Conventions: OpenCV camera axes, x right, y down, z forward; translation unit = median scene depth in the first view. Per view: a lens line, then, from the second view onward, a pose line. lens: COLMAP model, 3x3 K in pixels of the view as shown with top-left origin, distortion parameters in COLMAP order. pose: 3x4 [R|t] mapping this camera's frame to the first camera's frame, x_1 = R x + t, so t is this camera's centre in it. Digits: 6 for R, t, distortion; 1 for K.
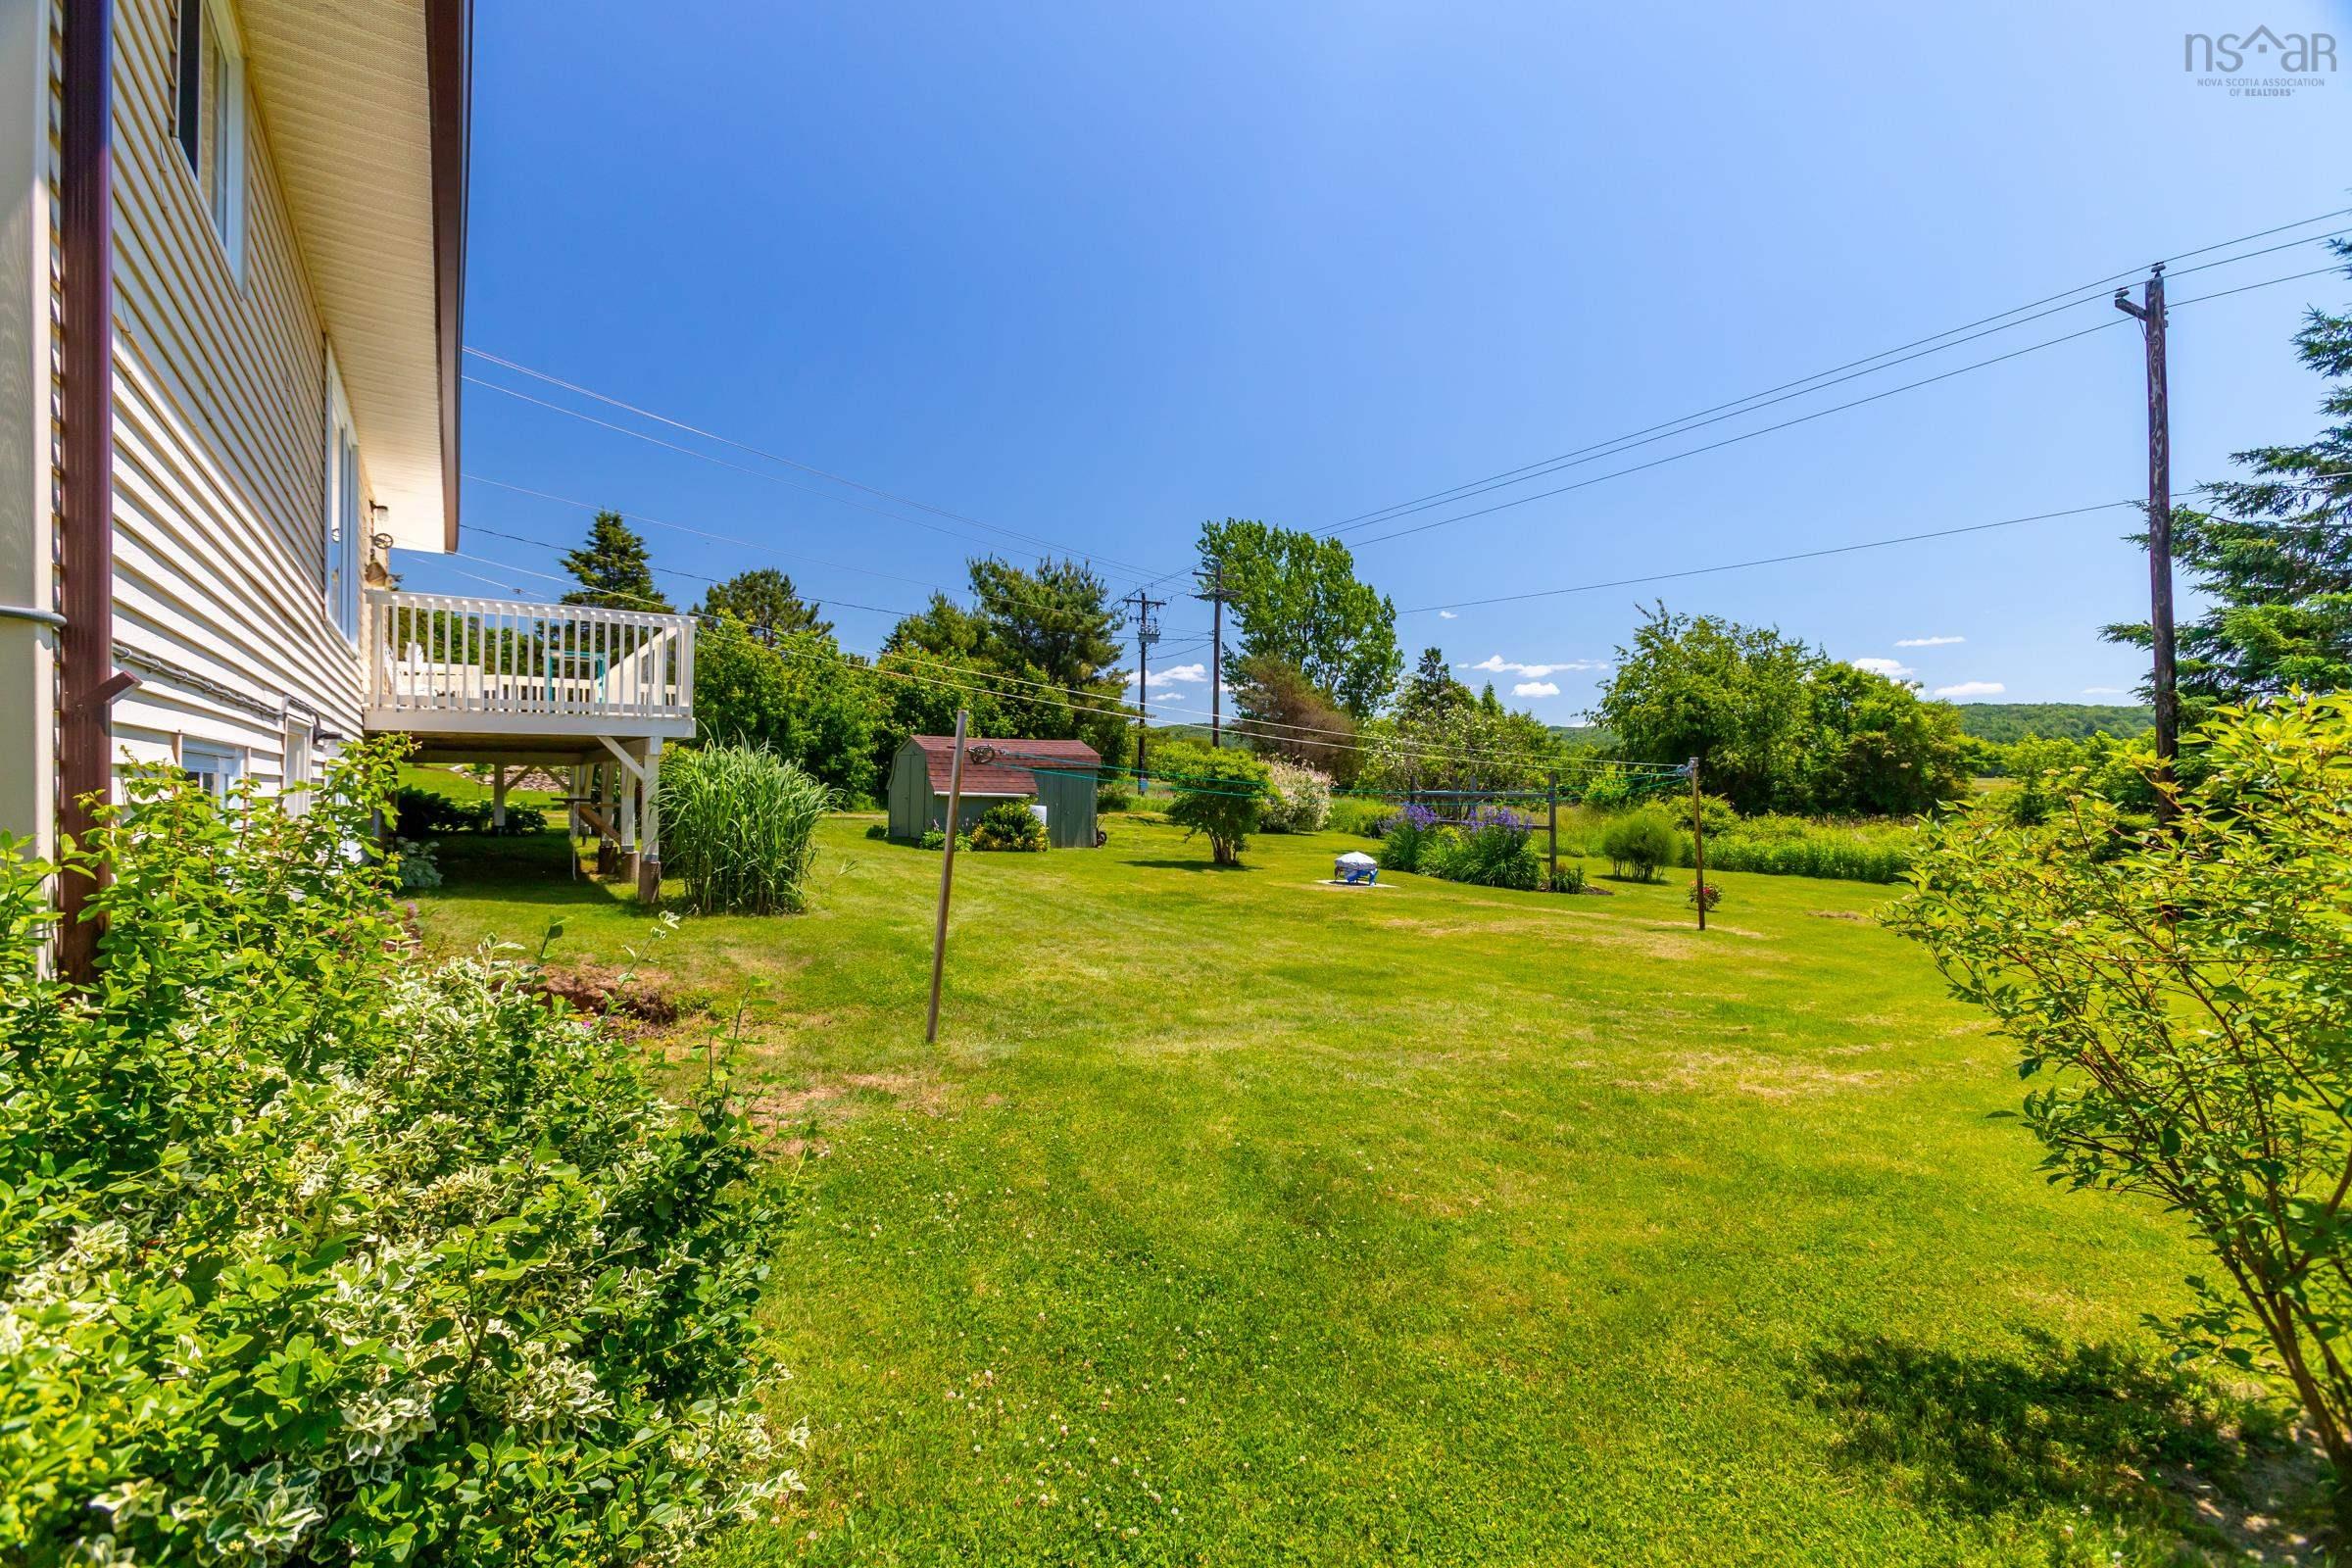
lens RADIAL K [[1053.1, 0, 1177.4], [0, 1053.1, 763.0], [0, 0, 1]] dist [-0.001721, 0.000371]
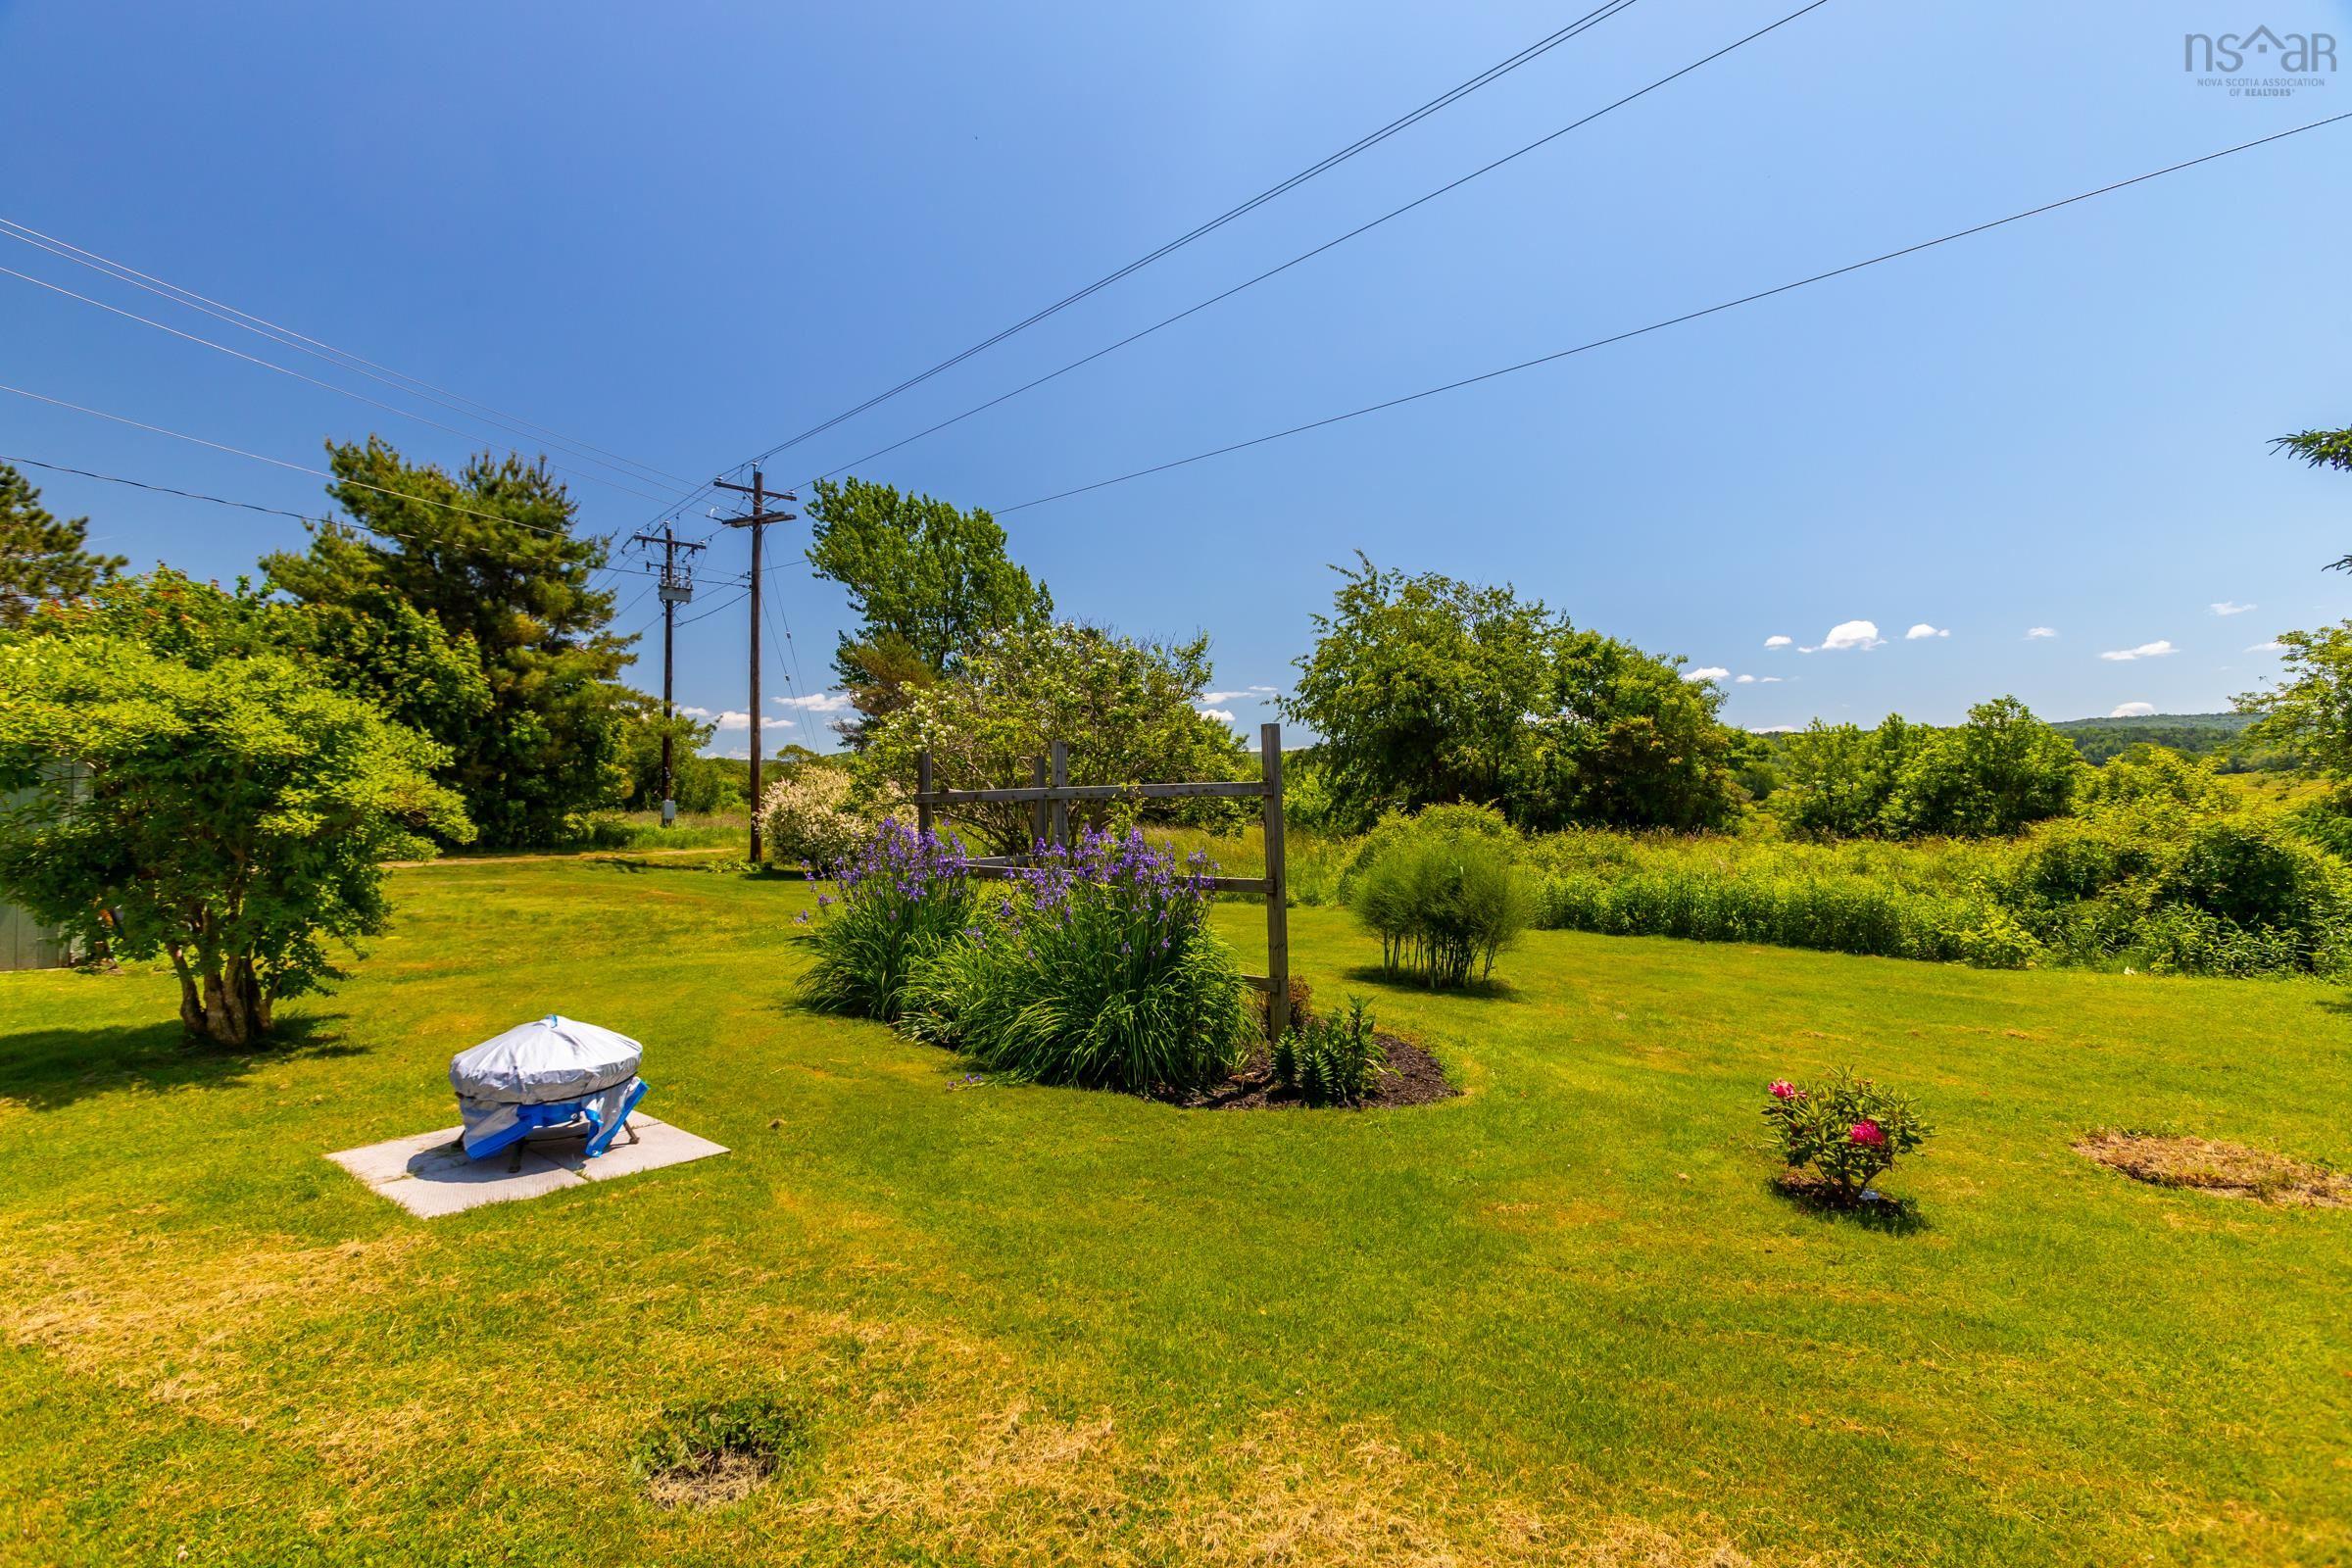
lens RADIAL K [[1053.1, 0, 1177.4], [0, 1053.1, 763.0], [0, 0, 1]] dist [-0.001721, 0.000371]
pose [[0.957406, -0.006754, 0.288666, 0.103206], [0.014255, 0.999613, -0.023893, 0.013787], [-0.288393, 0.026991, 0.957132, 0.306545]]
